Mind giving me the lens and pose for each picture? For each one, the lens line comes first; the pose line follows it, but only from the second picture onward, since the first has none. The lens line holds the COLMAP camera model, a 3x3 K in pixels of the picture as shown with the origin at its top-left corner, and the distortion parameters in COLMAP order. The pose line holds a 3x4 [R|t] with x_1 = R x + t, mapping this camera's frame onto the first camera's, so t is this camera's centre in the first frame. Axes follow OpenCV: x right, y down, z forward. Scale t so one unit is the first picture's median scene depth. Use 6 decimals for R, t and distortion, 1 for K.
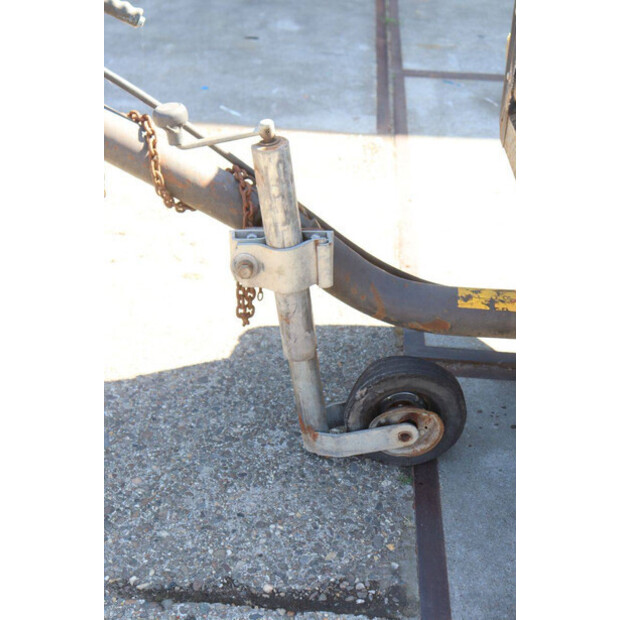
lens RADIAL K [[980.6, 0, 310.0], [0, 980.6, 310.0], [0, 0, 1]] dist [0.103471, 0.193812]
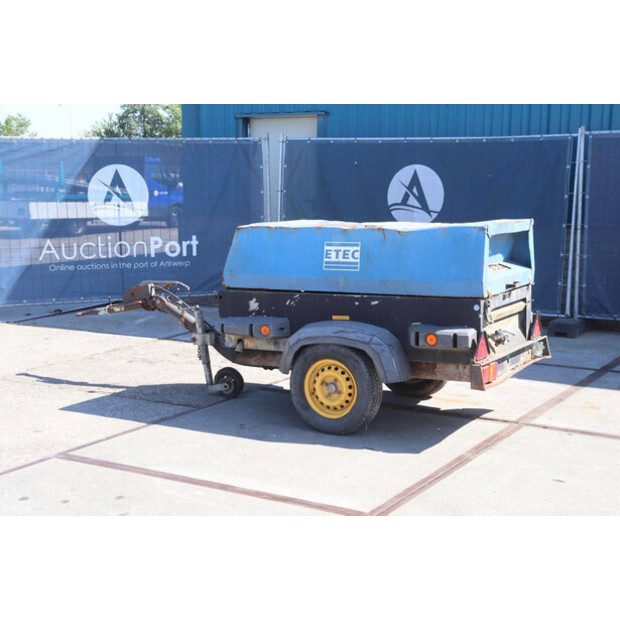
lens RADIAL K [[957.6, 0, 310.0], [0, 957.6, 310.0], [0, 0, 1]] dist [0.068612, 0.057443]
pose [[0.879727, 0.022790, -0.474932, 2.213053], [-0.212422, 0.912466, -0.349689, 1.120141], [0.425390, 0.408517, 0.807563, -2.090262]]
